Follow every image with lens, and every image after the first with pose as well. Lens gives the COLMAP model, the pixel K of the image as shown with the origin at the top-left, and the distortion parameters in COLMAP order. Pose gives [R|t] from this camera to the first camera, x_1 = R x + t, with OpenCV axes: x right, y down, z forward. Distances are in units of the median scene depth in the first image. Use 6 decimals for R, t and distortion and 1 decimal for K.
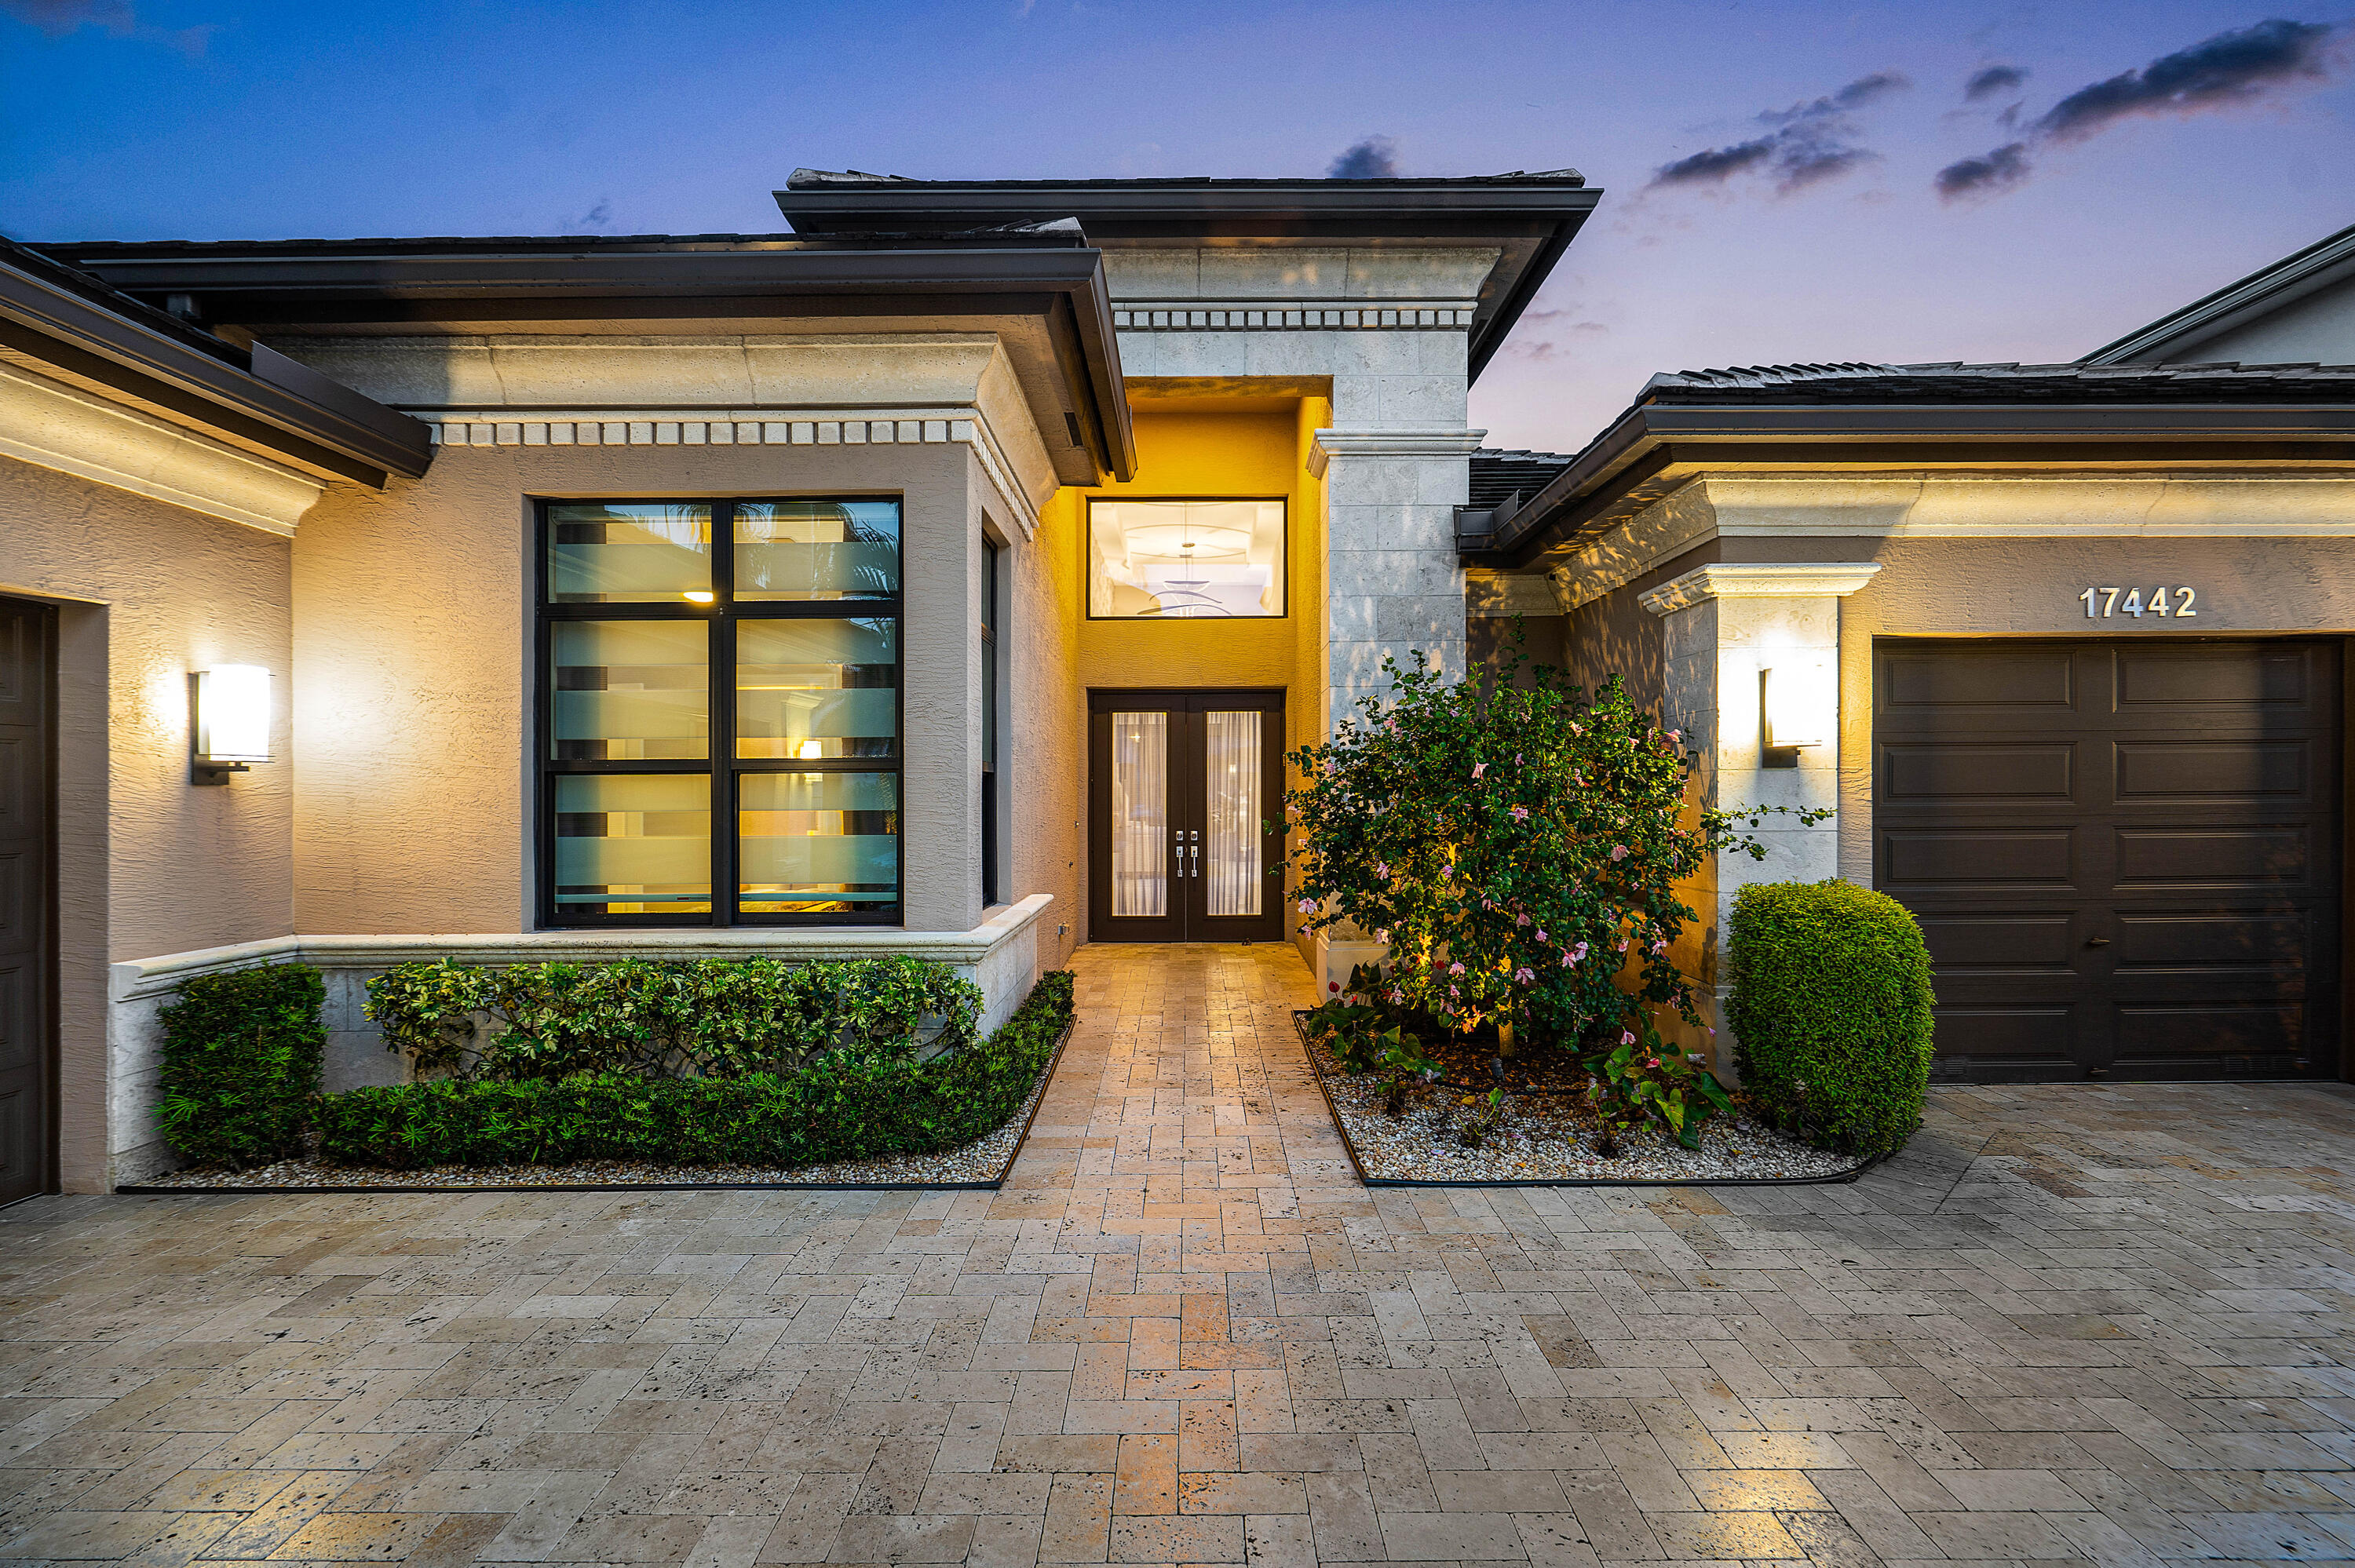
lens RADIAL K [[1063.9, 0, 1173.4], [0, 1063.9, 749.4], [0, 0, 1]] dist [-0.001068, 0.000422]
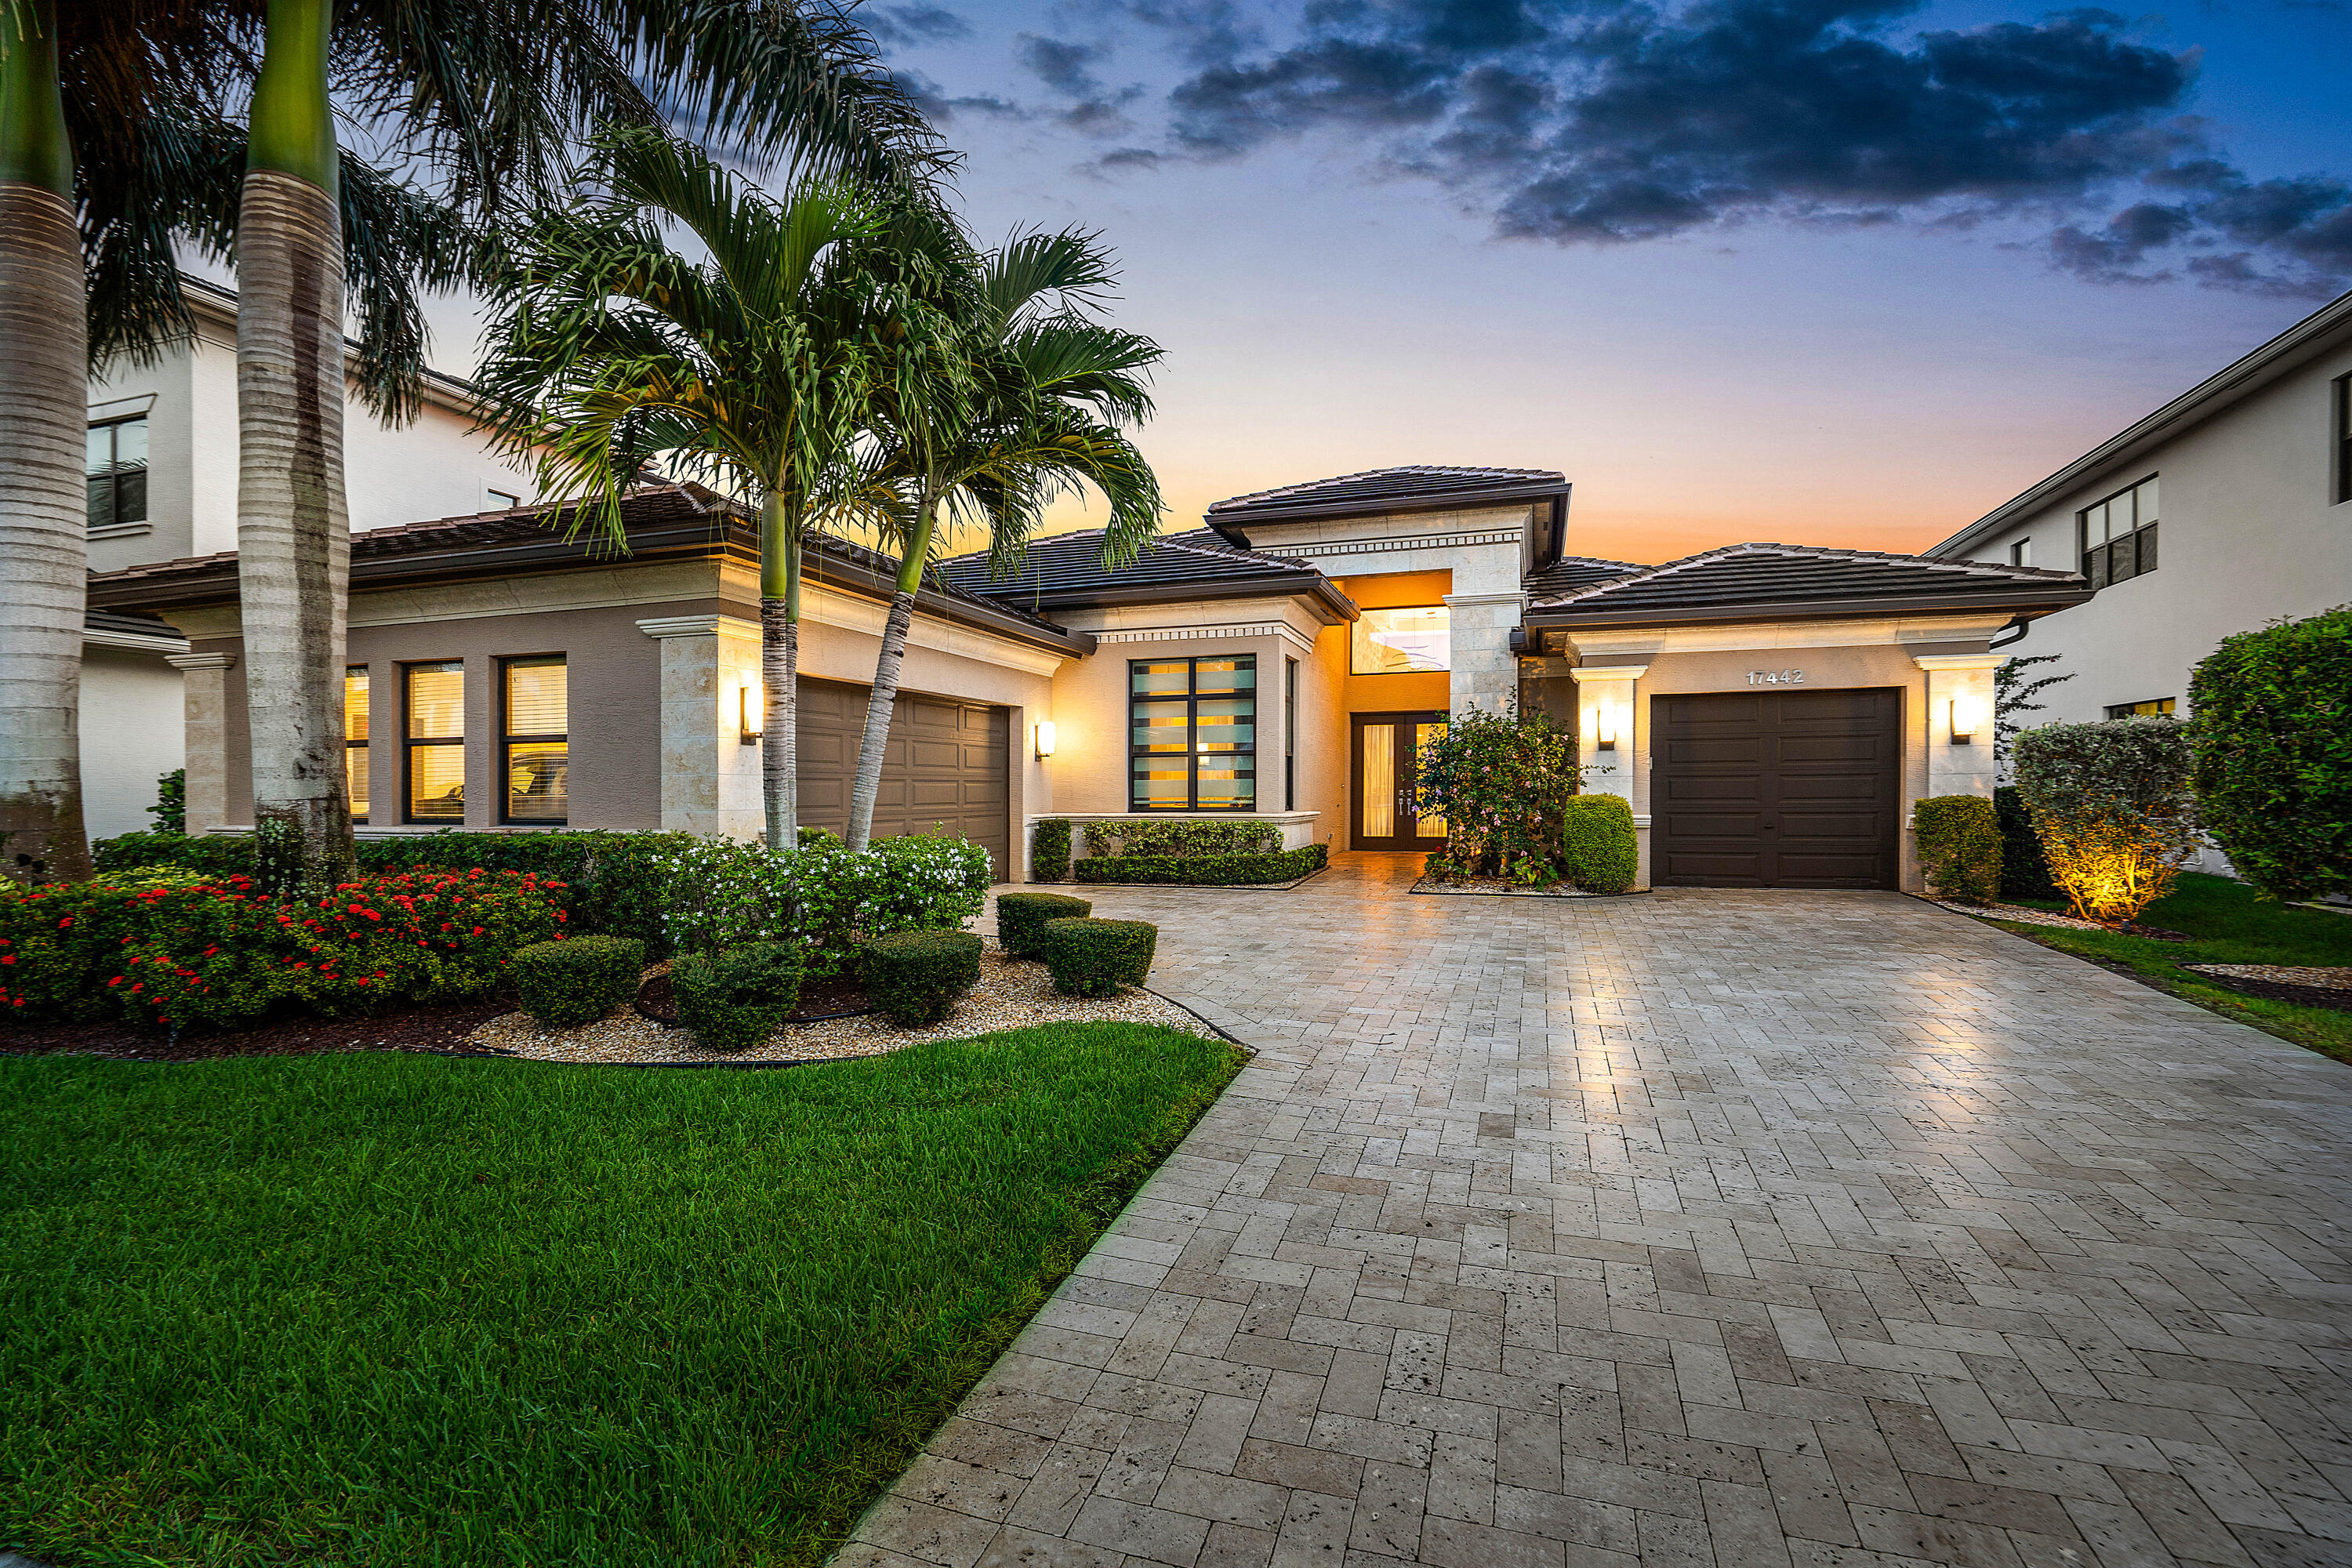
lens RADIAL K [[1071.2, 0, 1164.3], [0, 1071.2, 786.2], [0, 0, 1]] dist [-0.000228, -0.000564]
pose [[0.945380, -0.000249, -0.325969, 0.407535], [0.012721, 0.999266, 0.036131, -0.002114], [0.325721, -0.038305, 0.944690, -1.645504]]
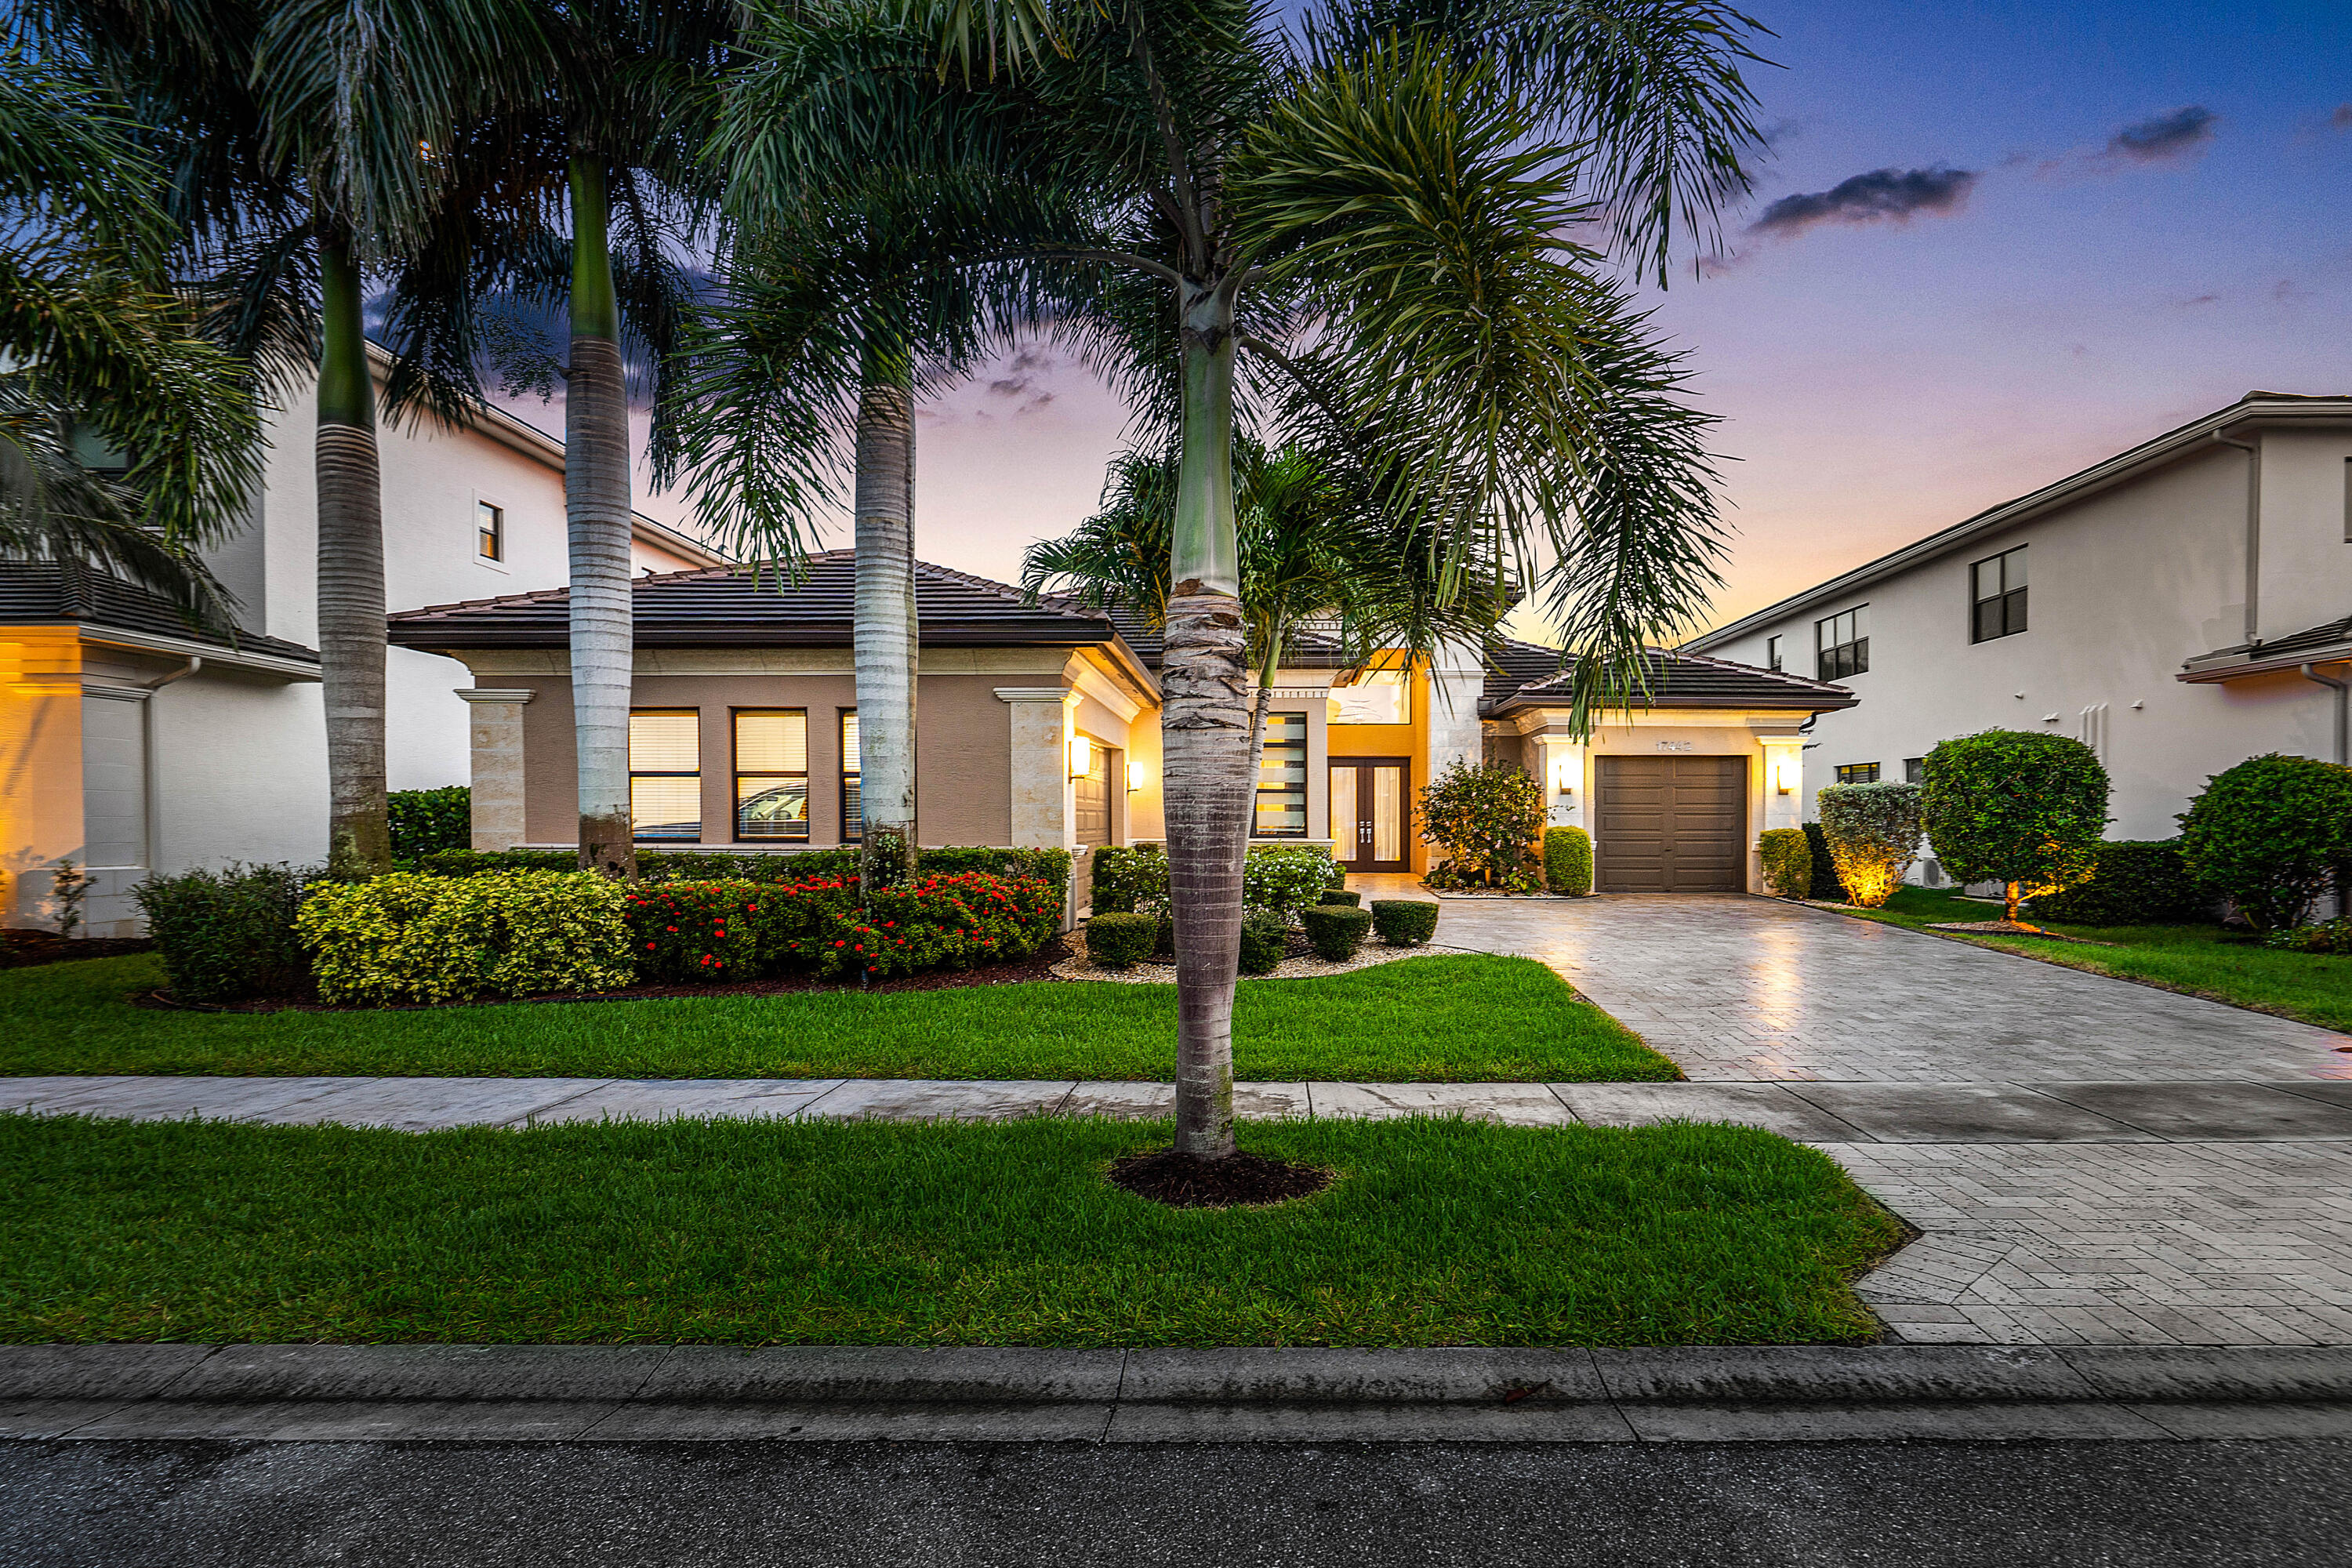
lens RADIAL K [[1255.9, 0, 1213.1], [0, 1255.9, 795.8], [0, 0, 1]] dist [0.001962, 0.000170]
pose [[0.999711, 0.009640, -0.022017, -0.457597], [-0.009196, 0.999754, 0.020176, -0.047742], [0.022206, -0.019968, 0.999554, -2.988919]]
